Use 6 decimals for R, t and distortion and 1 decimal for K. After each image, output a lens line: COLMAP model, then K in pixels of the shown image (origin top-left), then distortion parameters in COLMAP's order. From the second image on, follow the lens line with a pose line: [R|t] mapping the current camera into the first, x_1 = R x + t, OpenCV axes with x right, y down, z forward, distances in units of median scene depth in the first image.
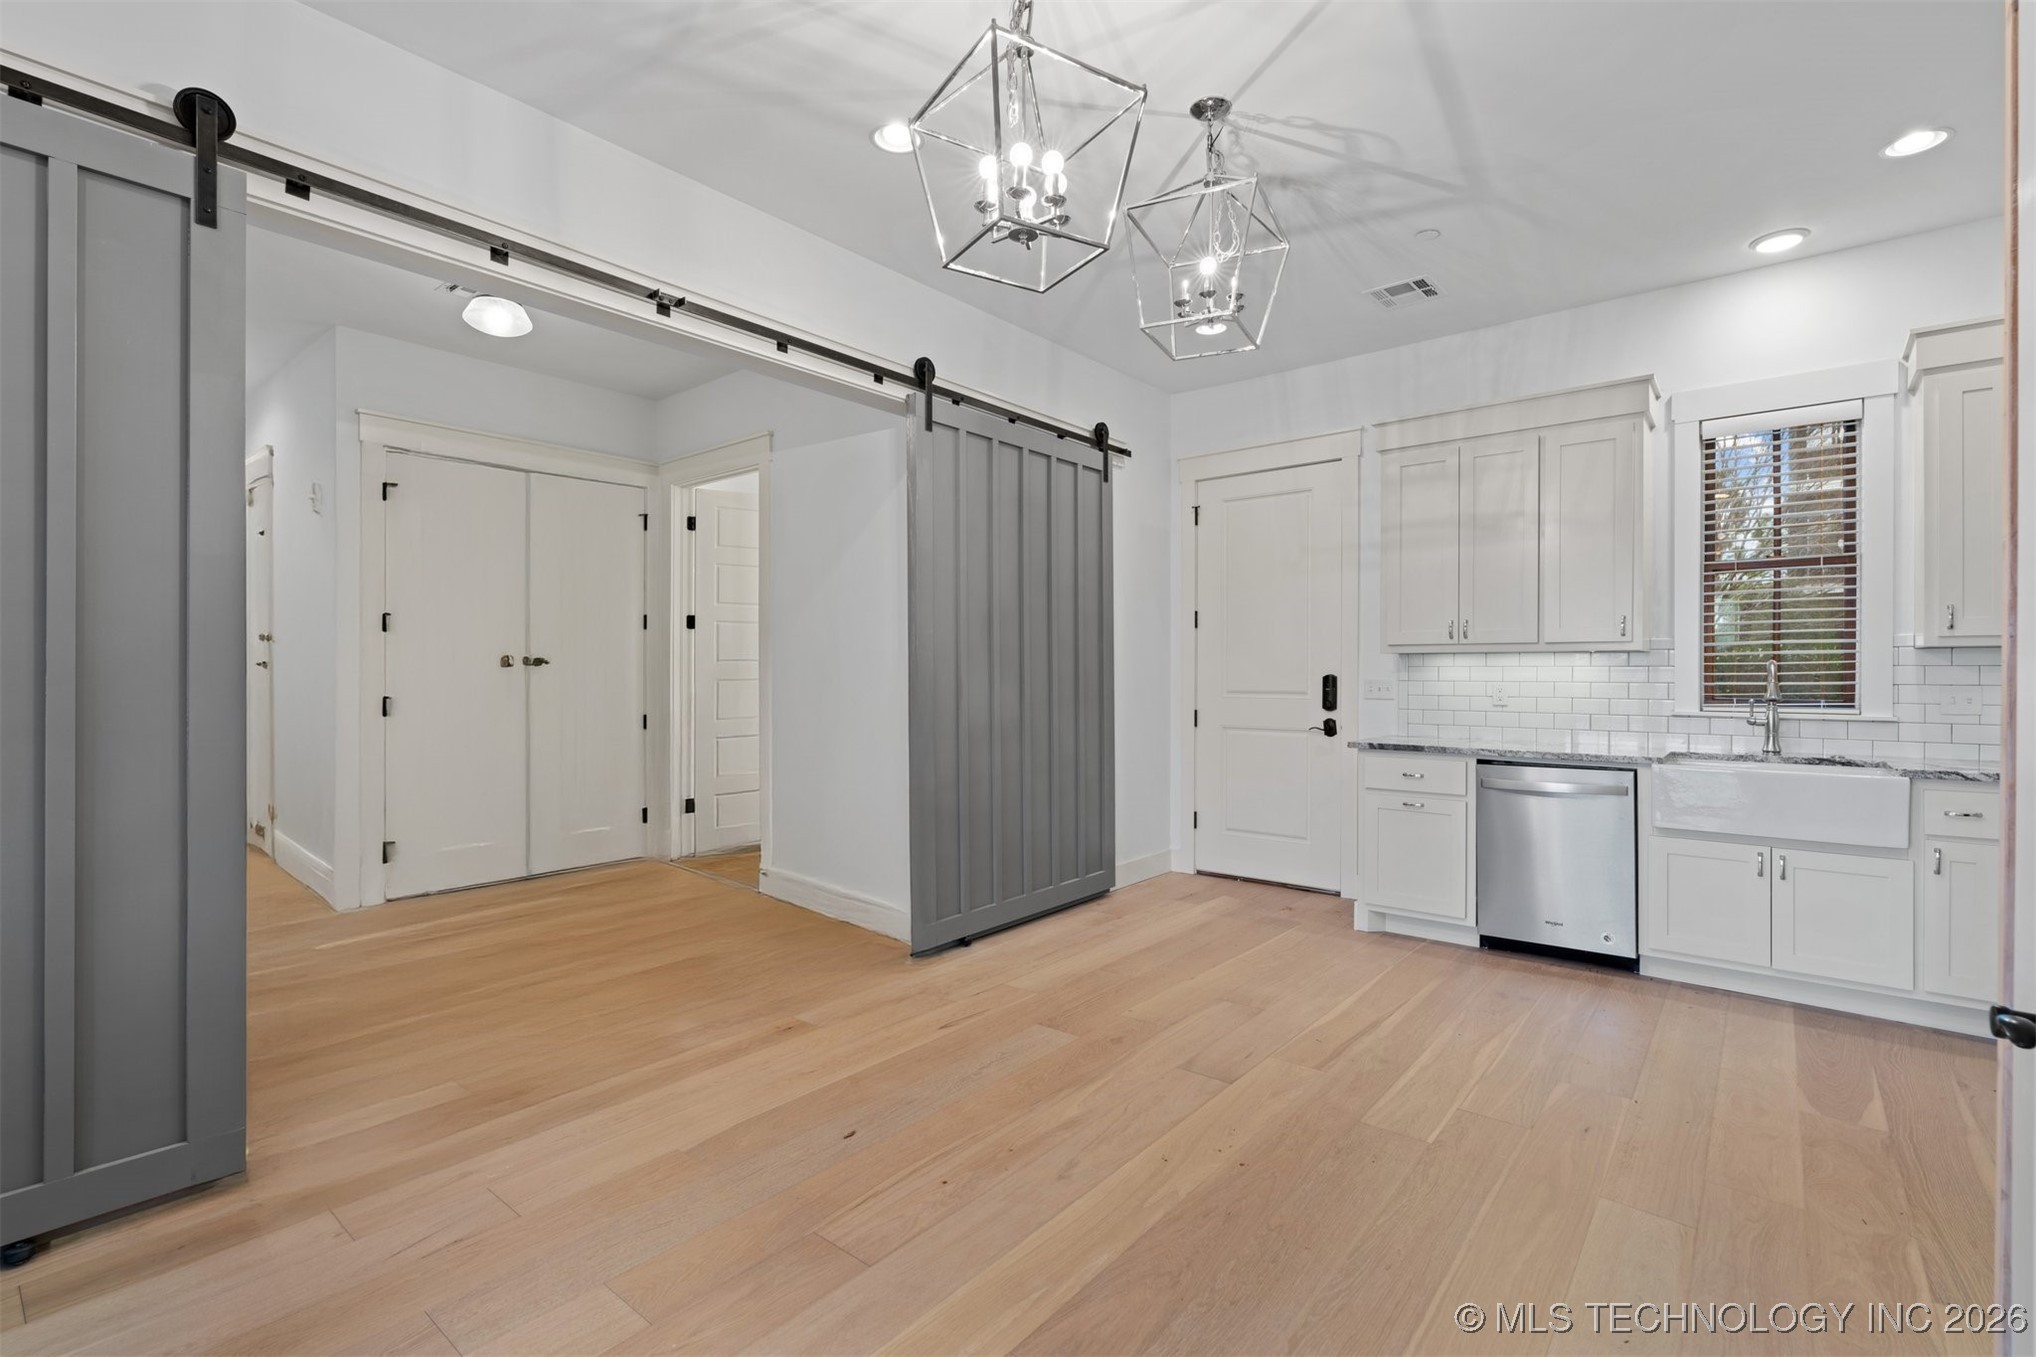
lens RADIAL K [[920.0, 0, 1018.1], [0, 920.0, 674.5], [0, 0, 1]] dist [-0.009112, 0.003209]
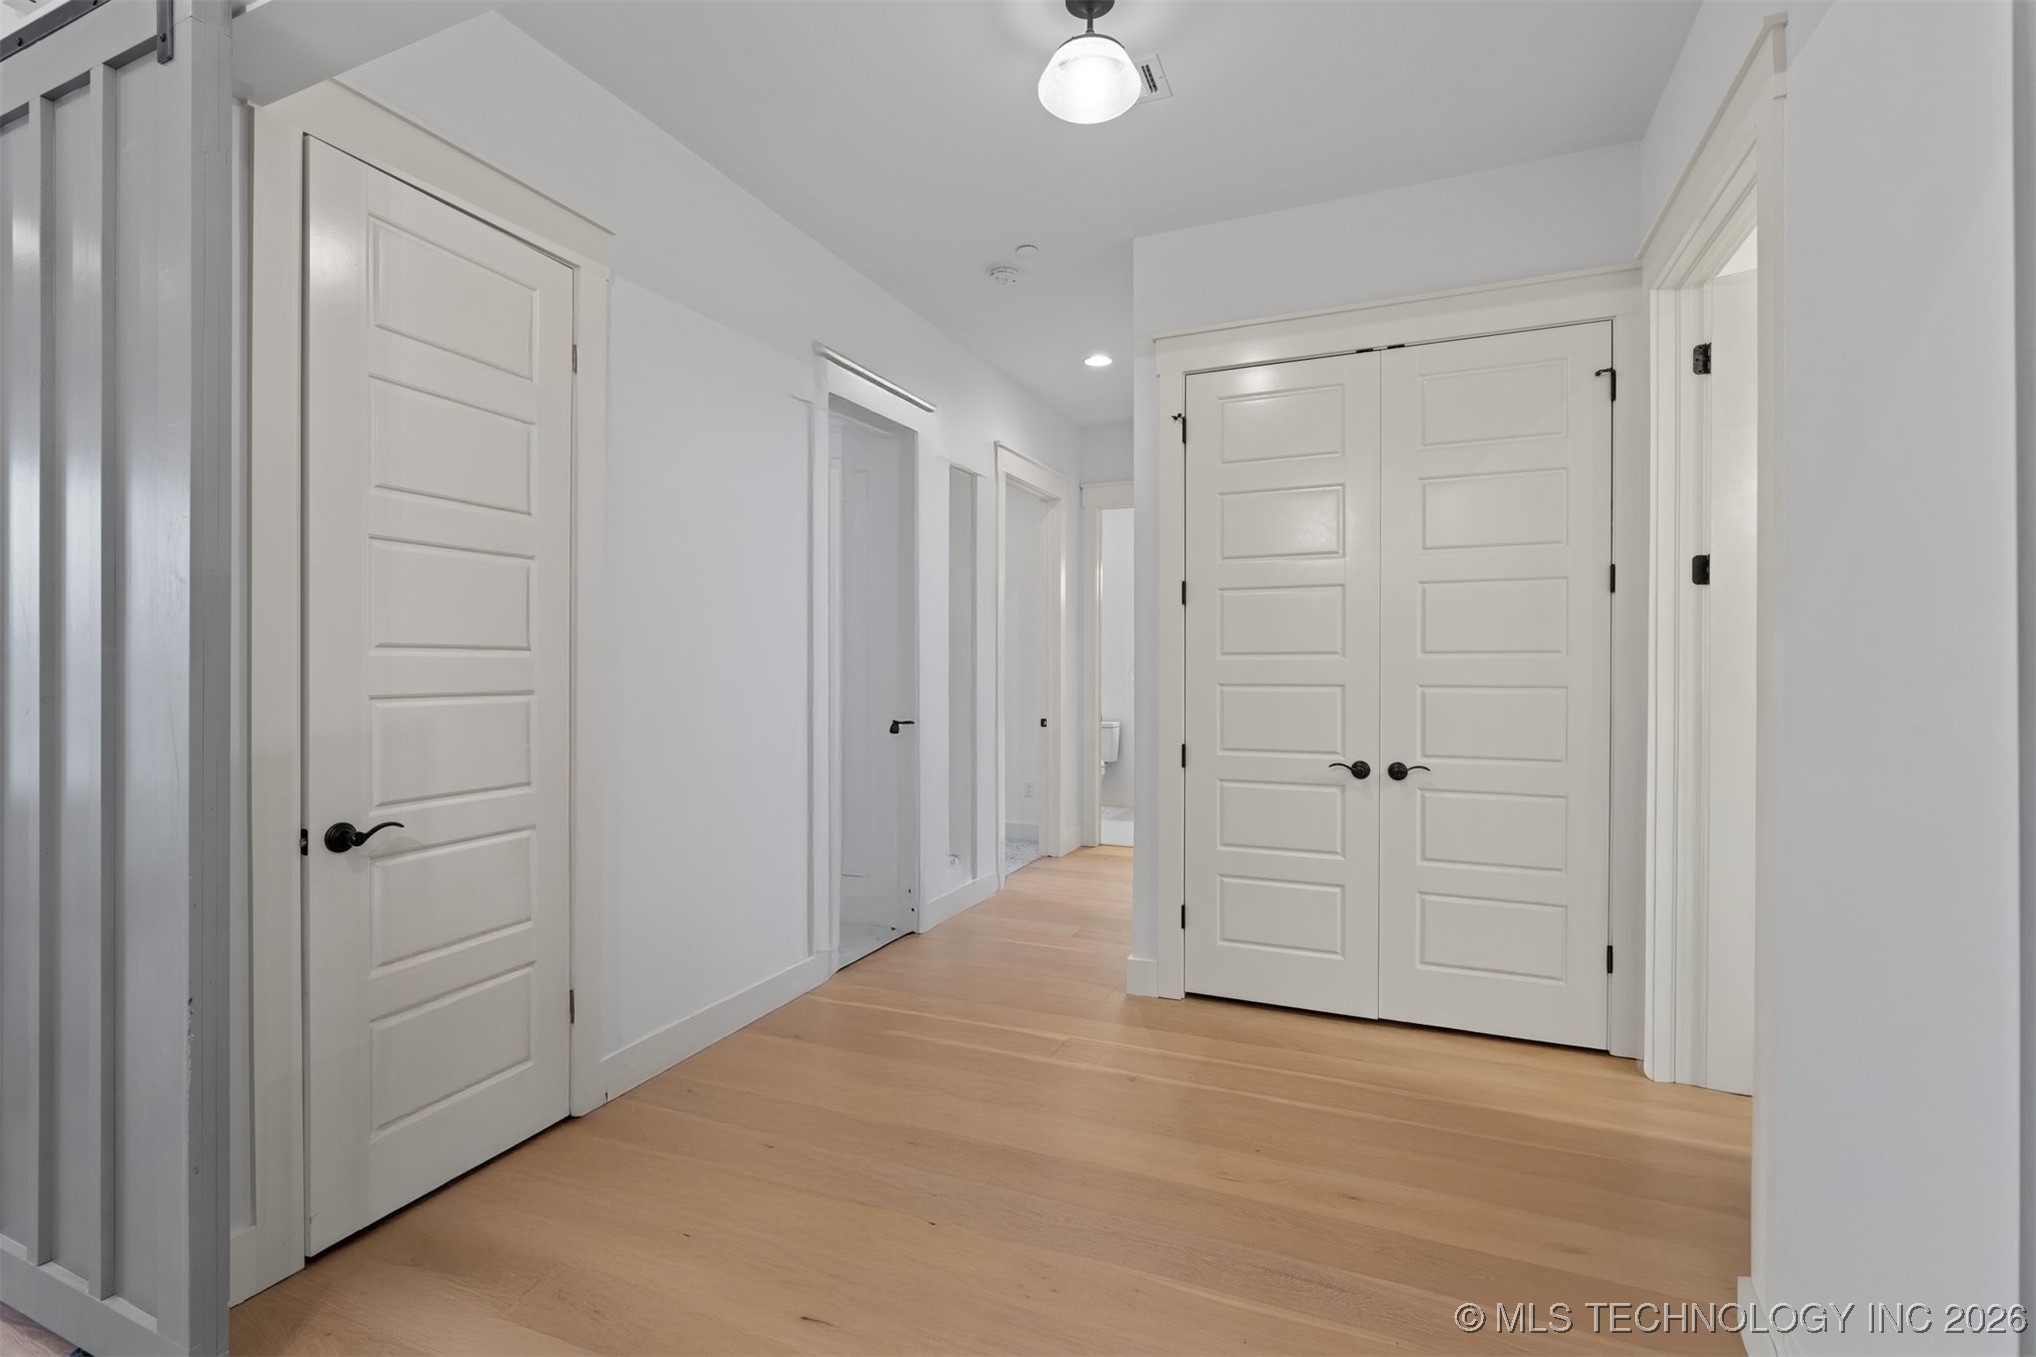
lens RADIAL K [[920.0, 0, 1029.3], [0, 920.0, 670.5], [0, 0, 1]] dist [-0.009112, 0.003209]
pose [[0.284424, 0.002920, -0.958694, -0.006491], [0.000797, 0.999994, 0.003282, -0.009662], [0.958698, -0.001698, 0.284420, 0.766990]]
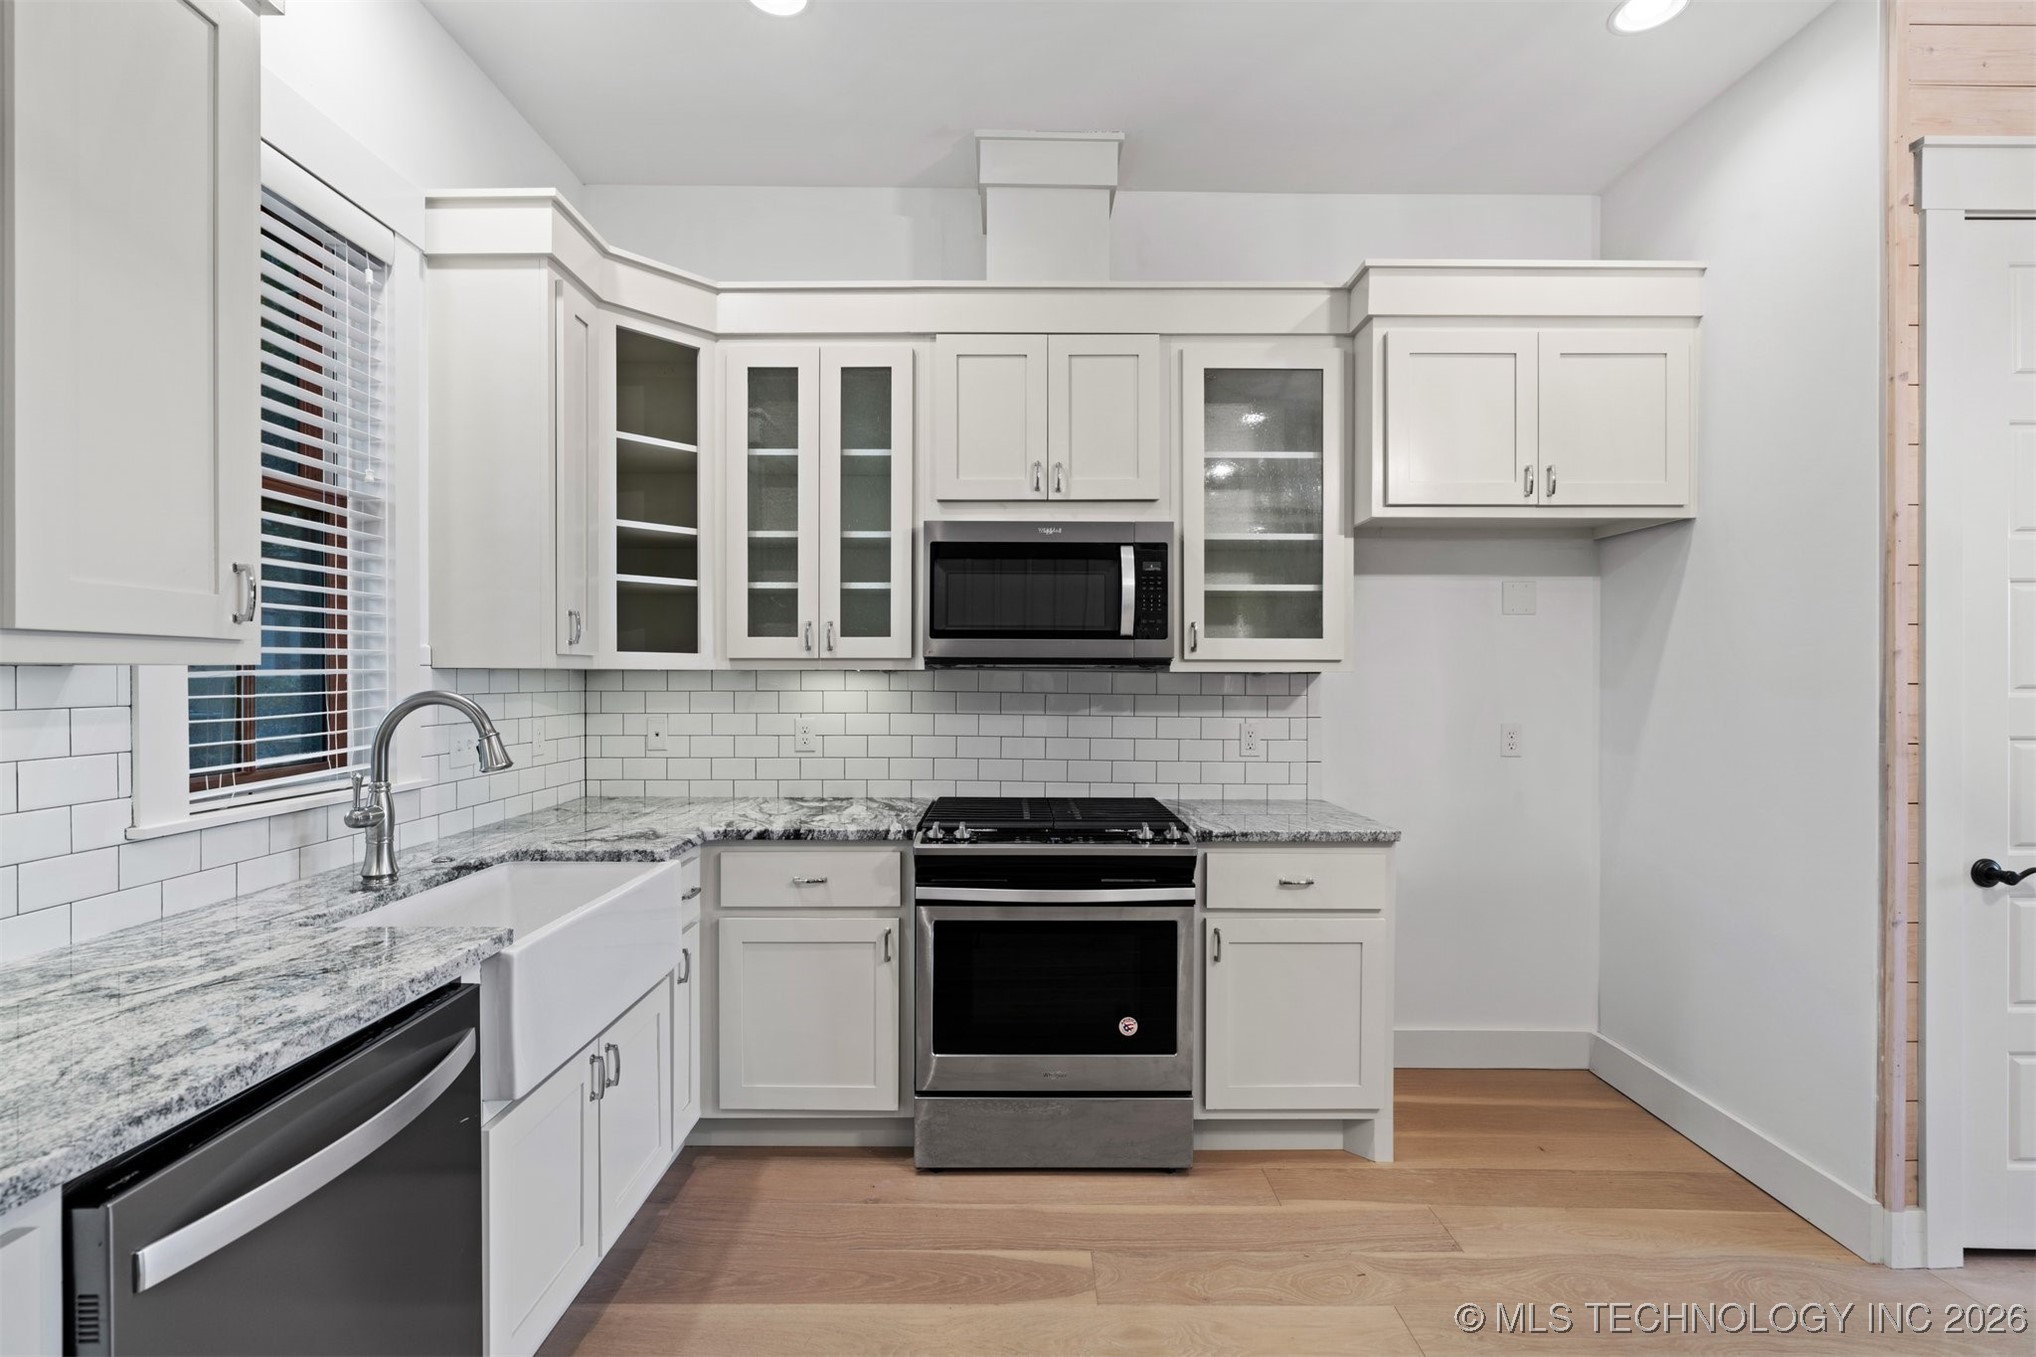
lens RADIAL K [[920.0, 0, 1020.5], [0, 920.0, 680.2], [0, 0, 1]] dist [-0.009112, 0.003209]
pose [[-0.635937, -0.009499, 0.771683, 0.208481], [-0.004466, 0.999953, 0.008629, -0.024801], [-0.771728, 0.002041, -0.635949, 0.981835]]
